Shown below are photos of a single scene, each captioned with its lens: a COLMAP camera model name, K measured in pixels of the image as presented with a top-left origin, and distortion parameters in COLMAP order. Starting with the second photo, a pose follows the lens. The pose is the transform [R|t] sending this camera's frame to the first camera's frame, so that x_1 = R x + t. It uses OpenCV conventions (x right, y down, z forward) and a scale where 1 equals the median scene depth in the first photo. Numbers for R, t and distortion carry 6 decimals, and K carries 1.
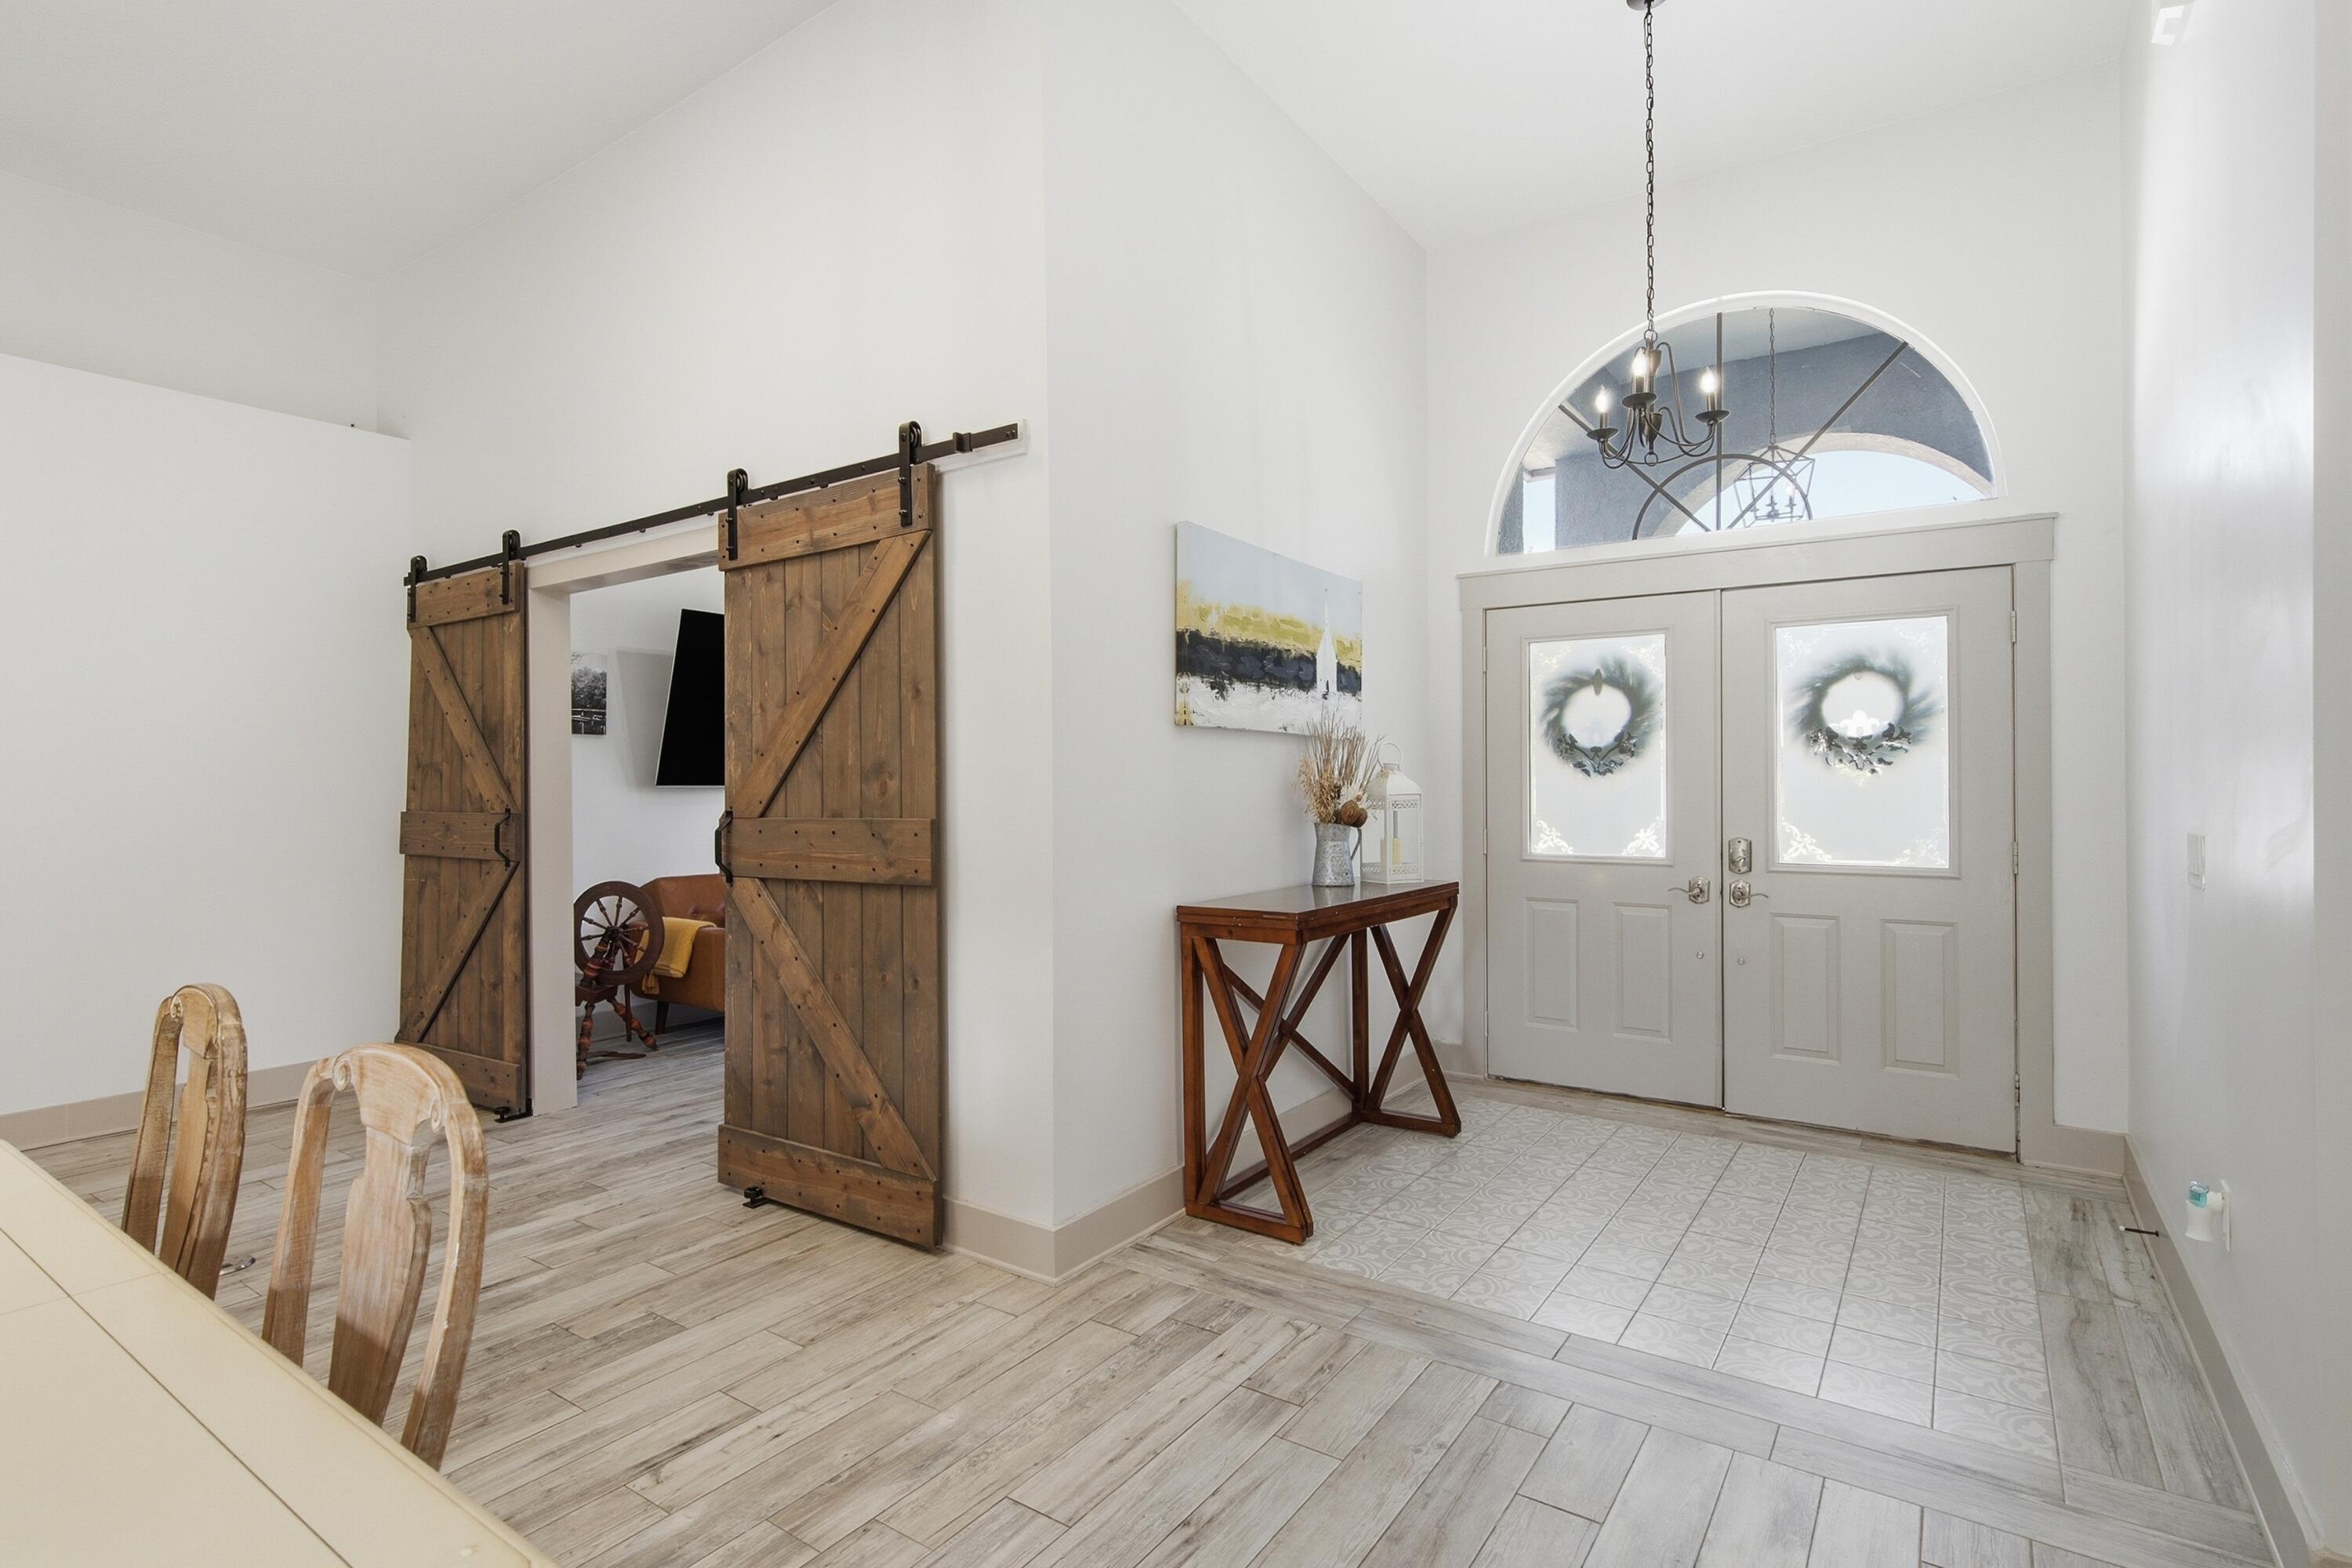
lens RADIAL K [[1134.0, 0, 1176.8], [0, 1134.0, 776.5], [0, 0, 1]] dist [0.000326, -0.000195]
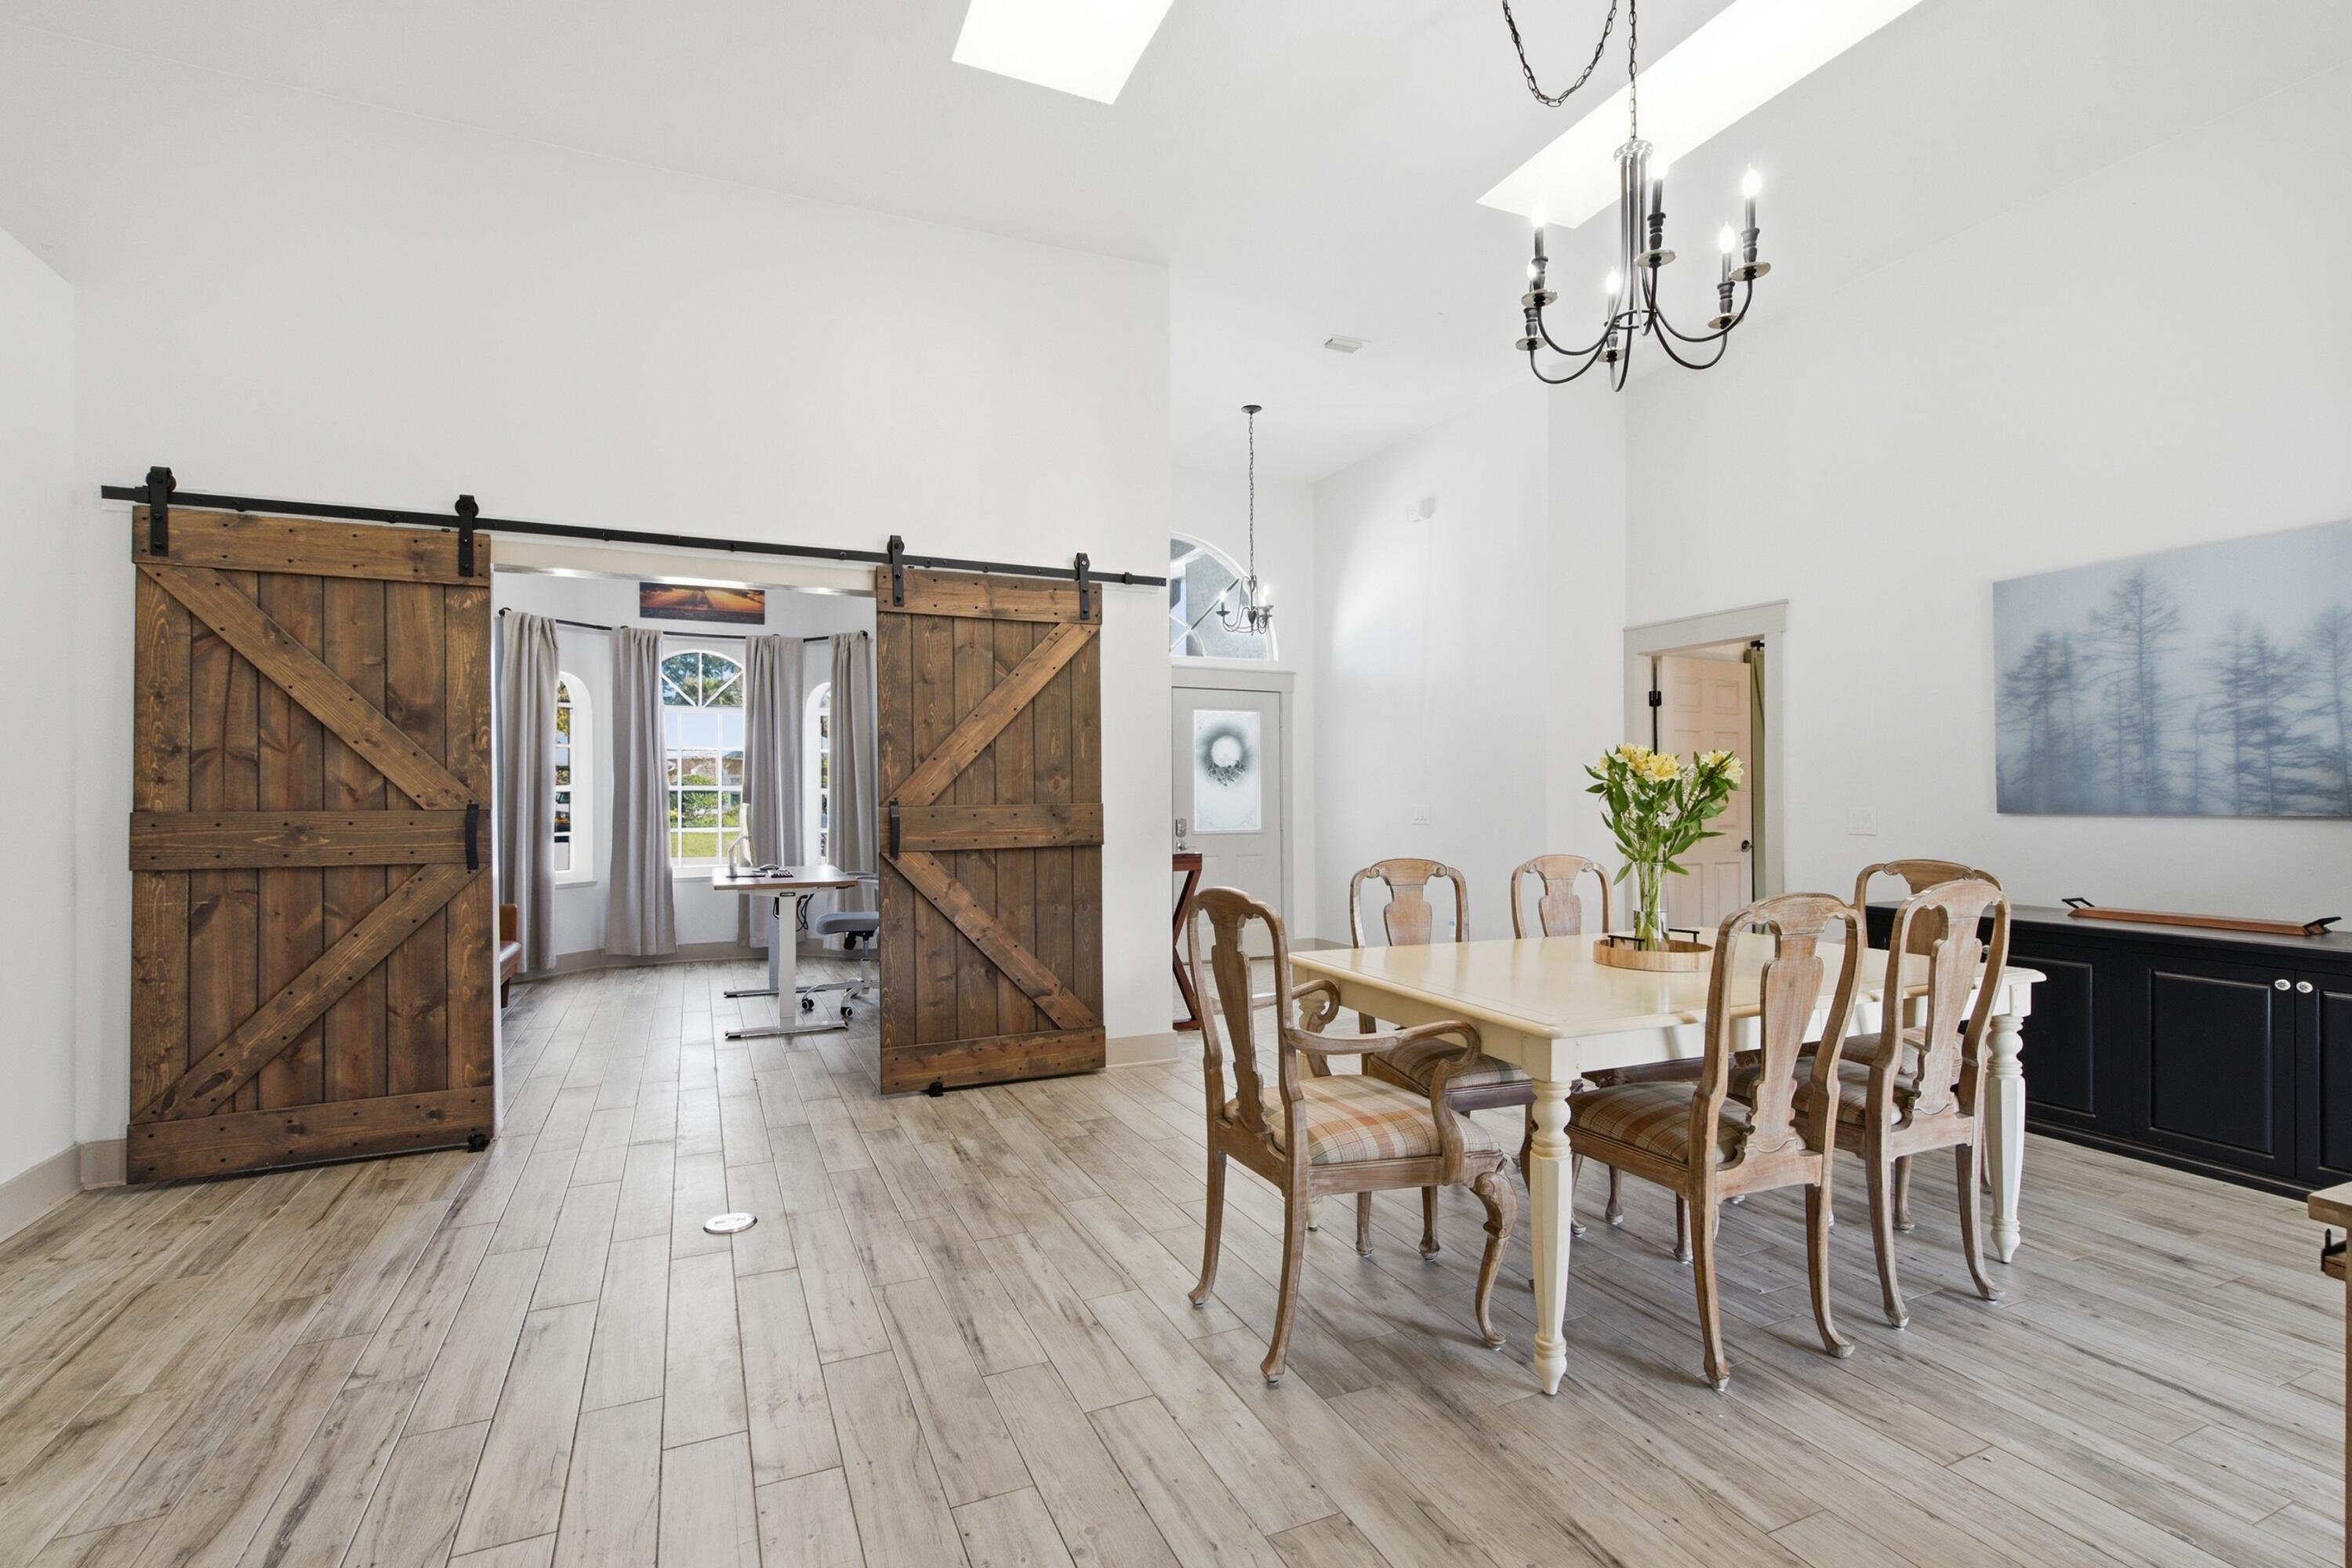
lens RADIAL K [[1062.3, 0, 1174.3], [0, 1062.3, 781.3], [0, 0, 1]] dist [0.003208, -0.000606]
pose [[0.521157, 0.016803, 0.853295, -1.349260], [-0.004204, 0.999845, -0.017121, 0.029155], [-0.853450, 0.005335, 0.521147, 0.110370]]
